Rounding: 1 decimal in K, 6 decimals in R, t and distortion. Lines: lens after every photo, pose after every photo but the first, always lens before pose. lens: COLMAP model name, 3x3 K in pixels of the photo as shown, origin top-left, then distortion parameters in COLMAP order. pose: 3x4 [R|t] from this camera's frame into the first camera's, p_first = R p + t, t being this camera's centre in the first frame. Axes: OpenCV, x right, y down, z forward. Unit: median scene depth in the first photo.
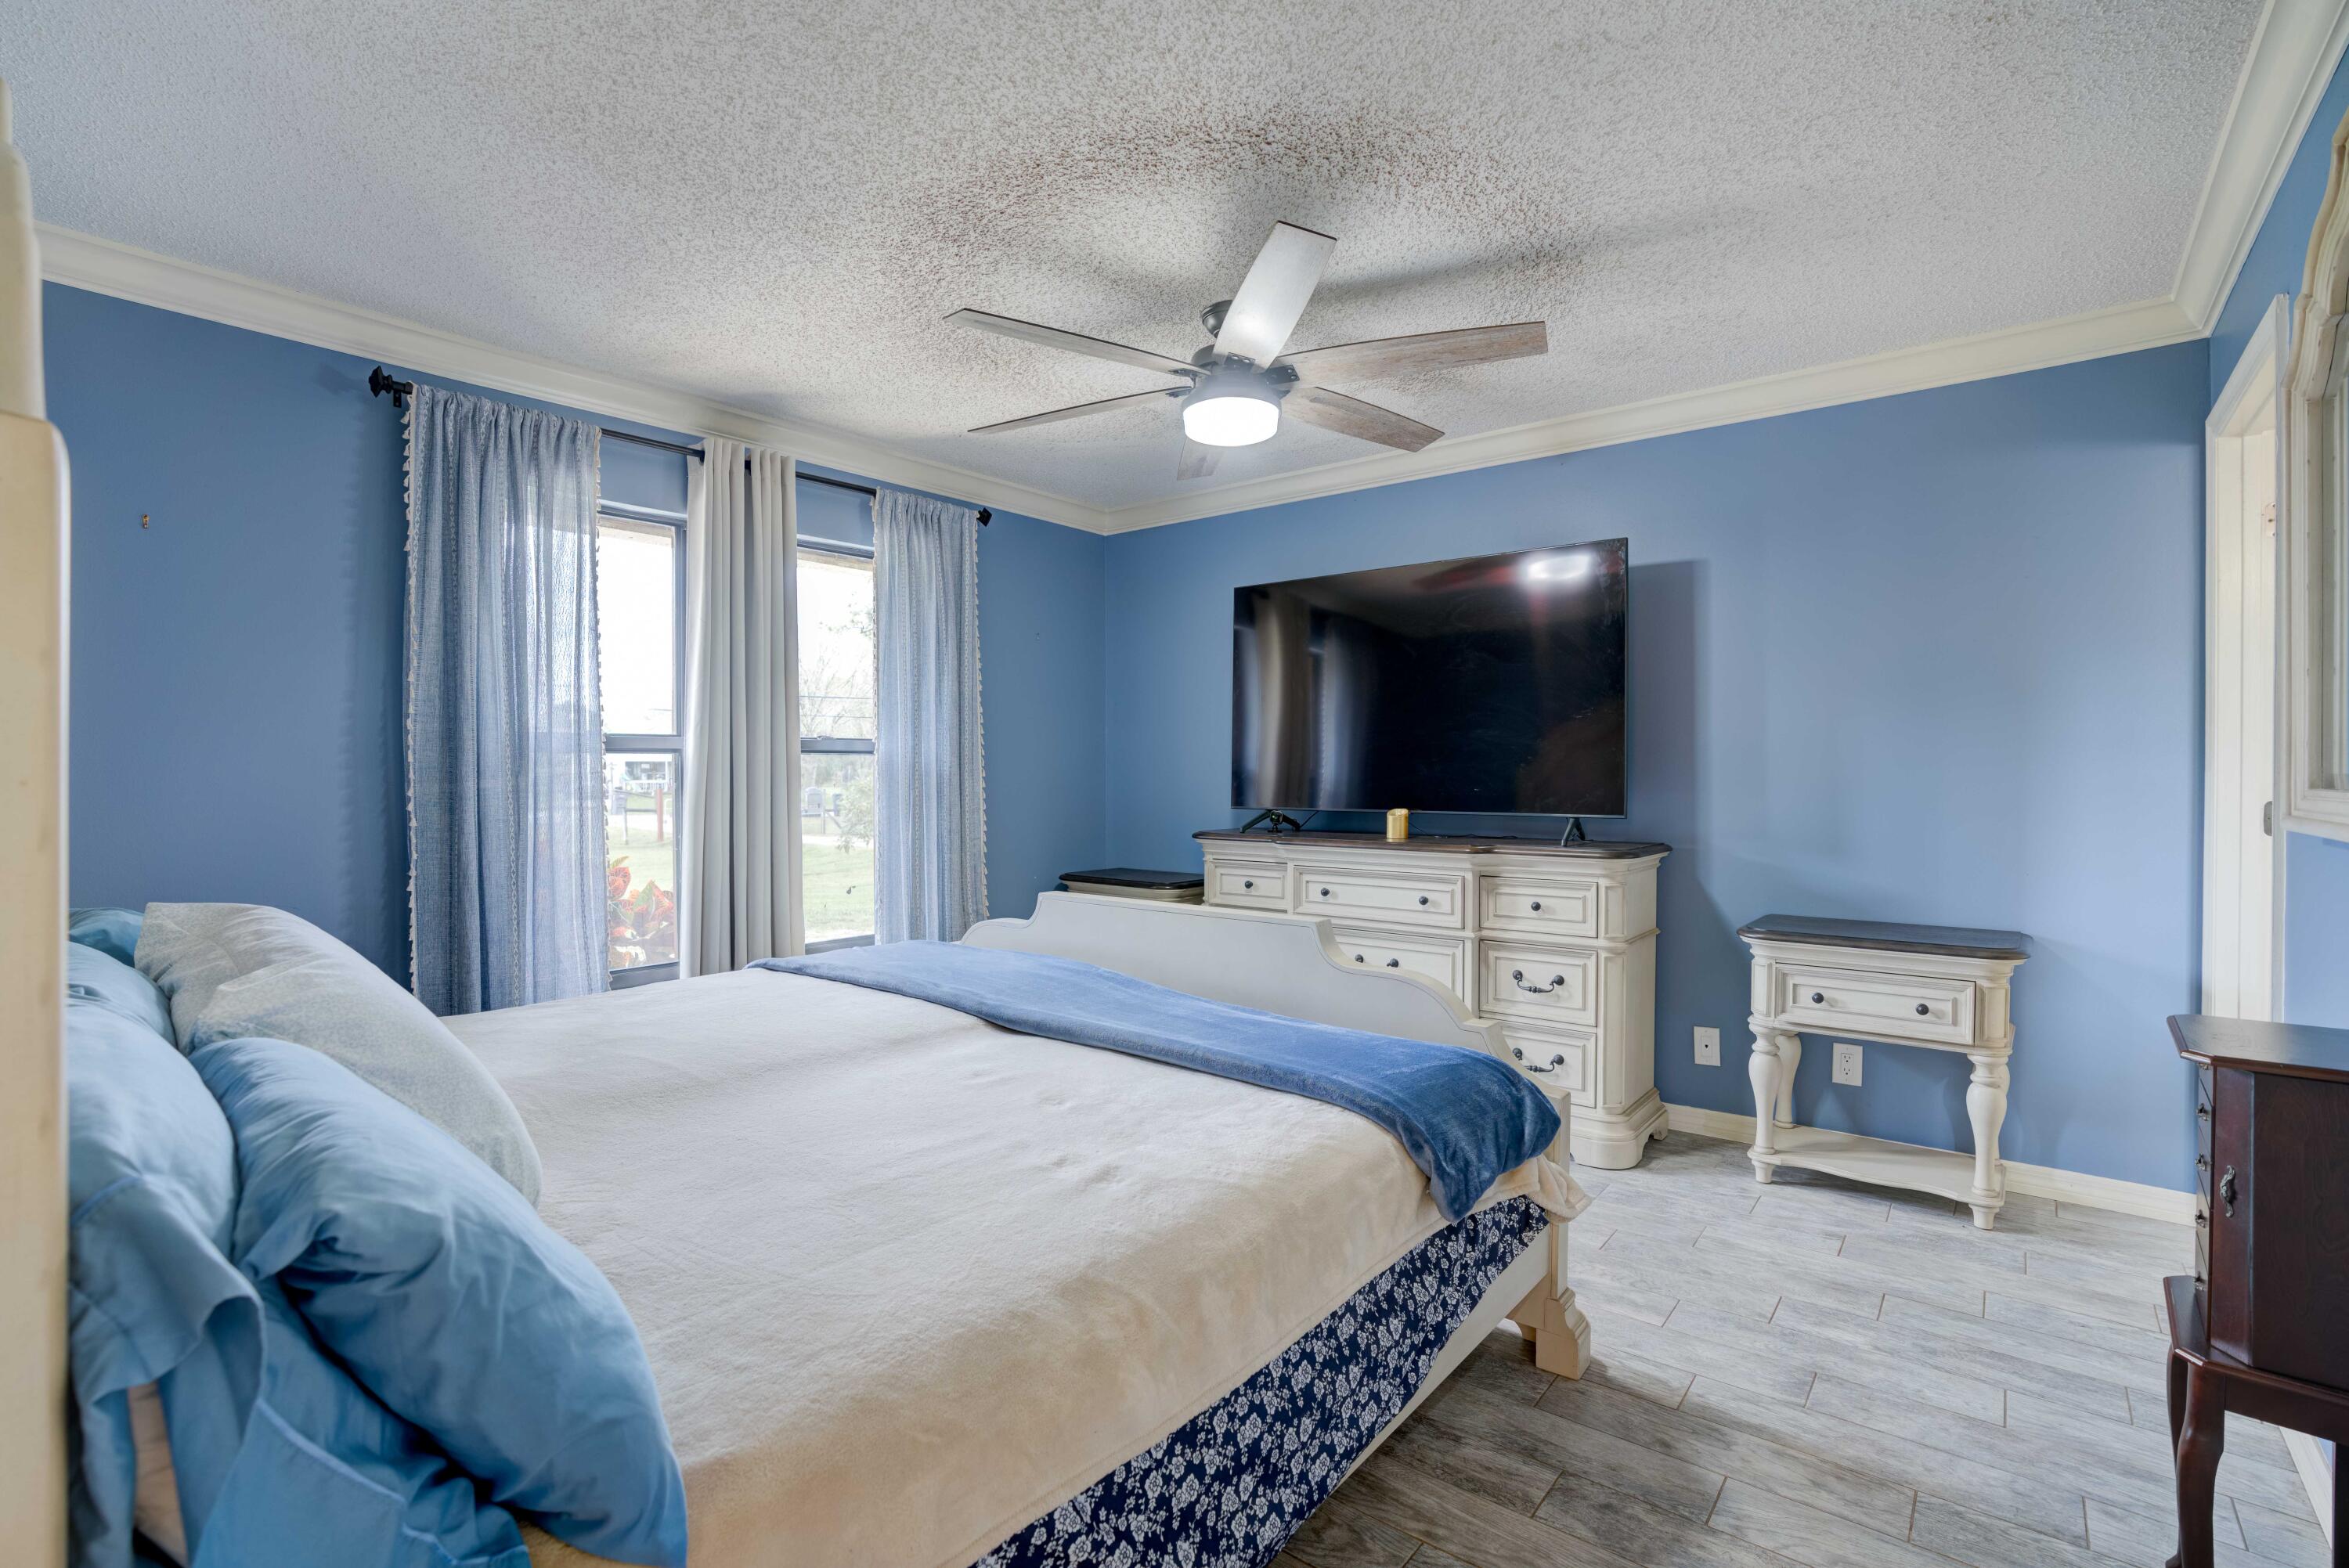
lens RADIAL K [[1084.6, 0, 1151.2], [0, 1084.6, 783.9], [0, 0, 1]] dist [-0.068325, 0.024395]
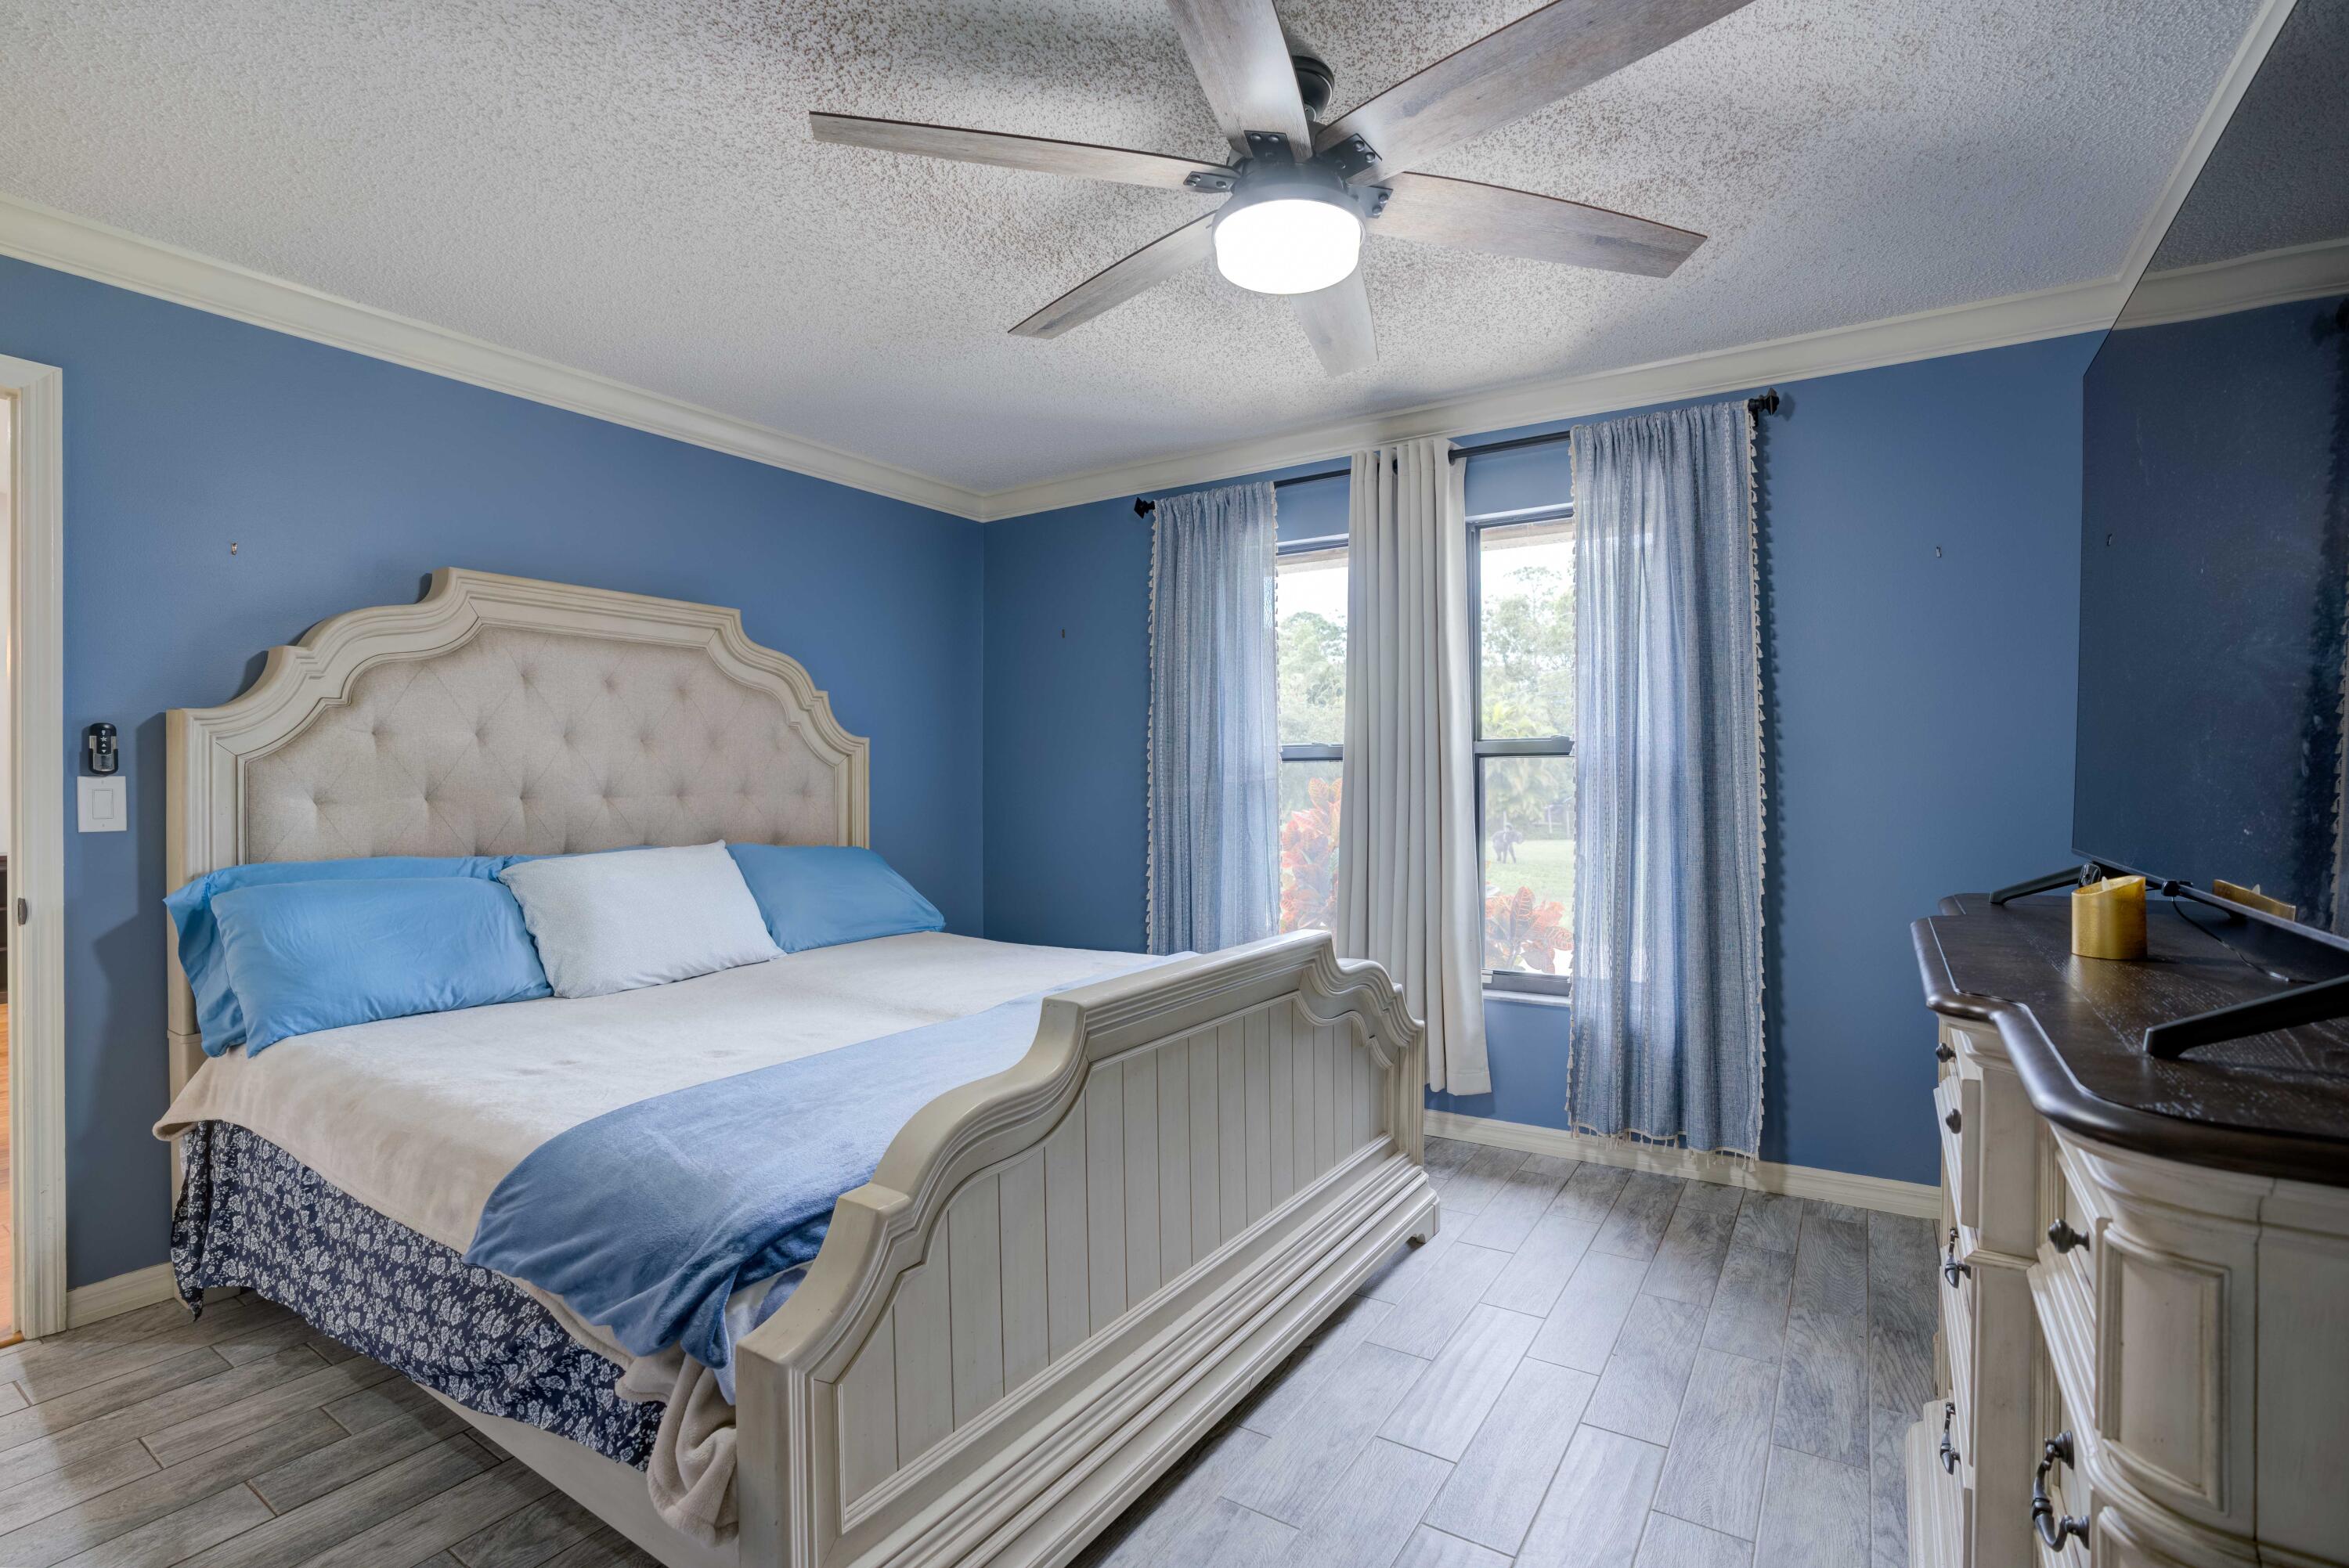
lens RADIAL K [[1084.6, 0, 1177.1], [0, 1084.6, 781.1], [0, 0, 1]] dist [-0.068325, 0.024395]
pose [[0.113419, -0.002855, -0.993543, 0.666163], [-0.006978, 0.999969, -0.003670, -0.003553], [0.993523, 0.007349, 0.113396, 0.796971]]
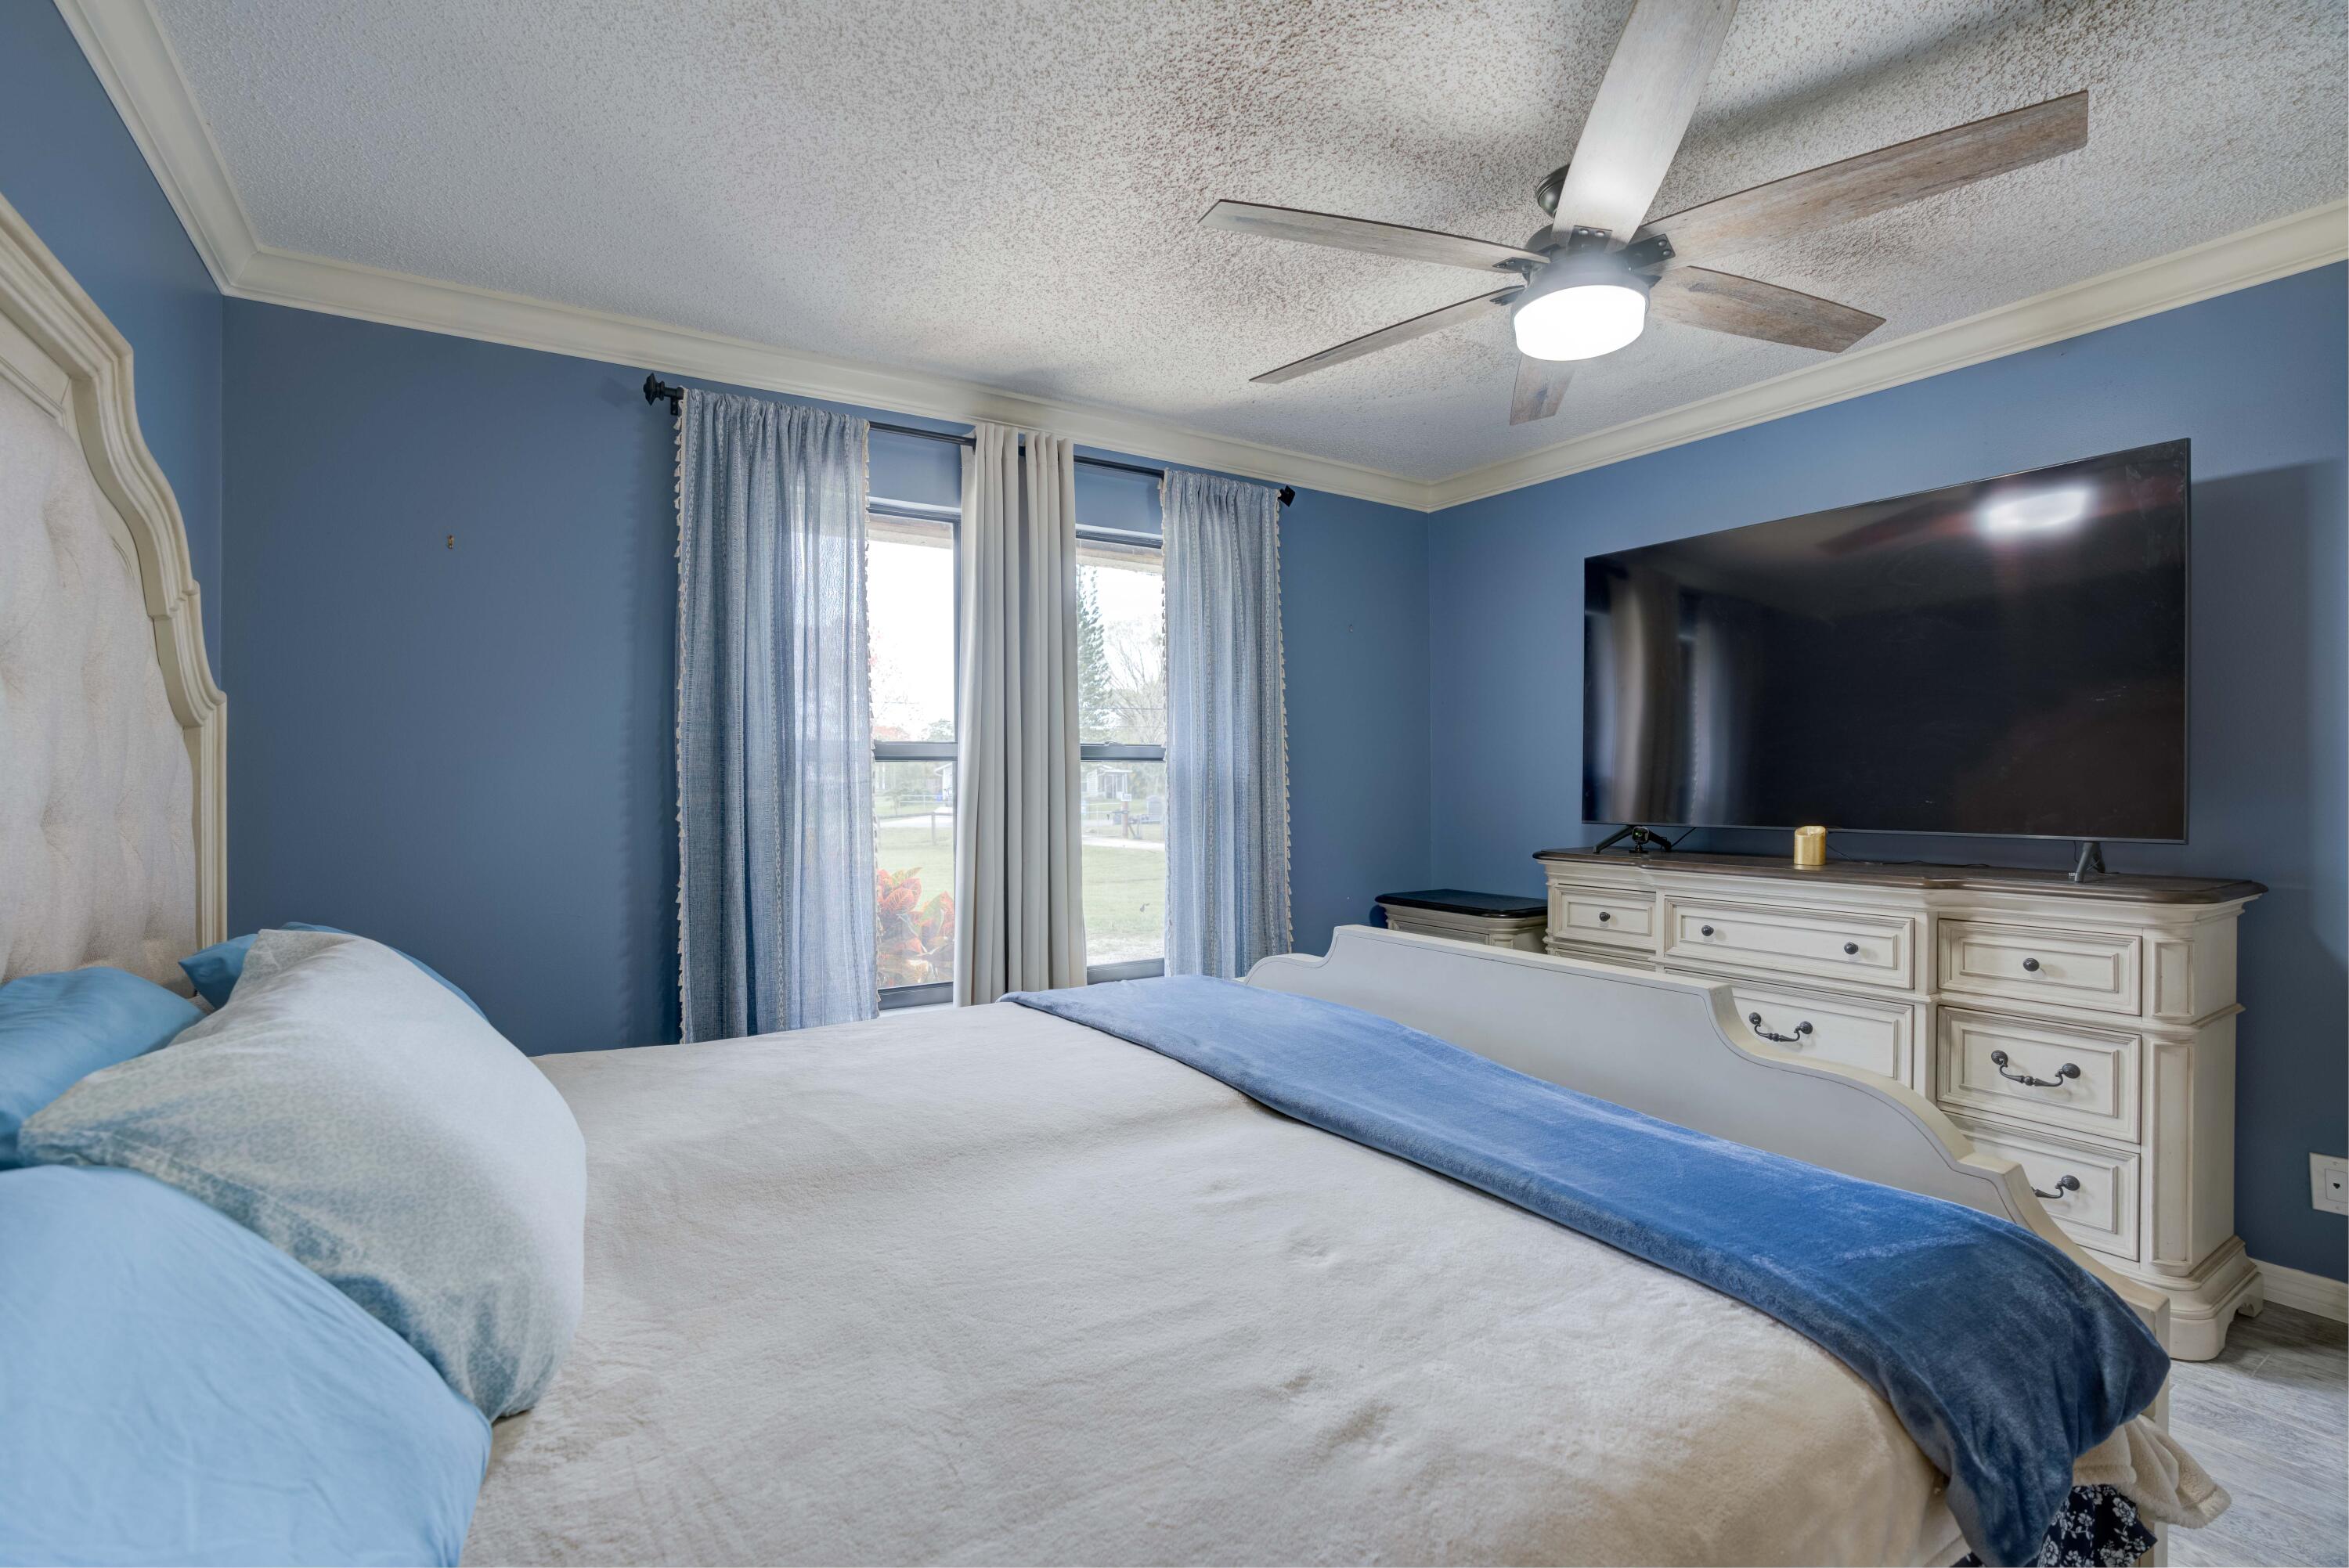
lens RADIAL K [[1084.6, 0, 1125.2], [0, 1084.6, 792.2], [0, 0, 1]] dist [-0.068325, 0.024395]
pose [[0.946830, 0.000063, -0.321735, 0.009919], [-0.000161, 1.000000, -0.000280, -0.001328], [0.321735, 0.000317, 0.946830, 0.163416]]
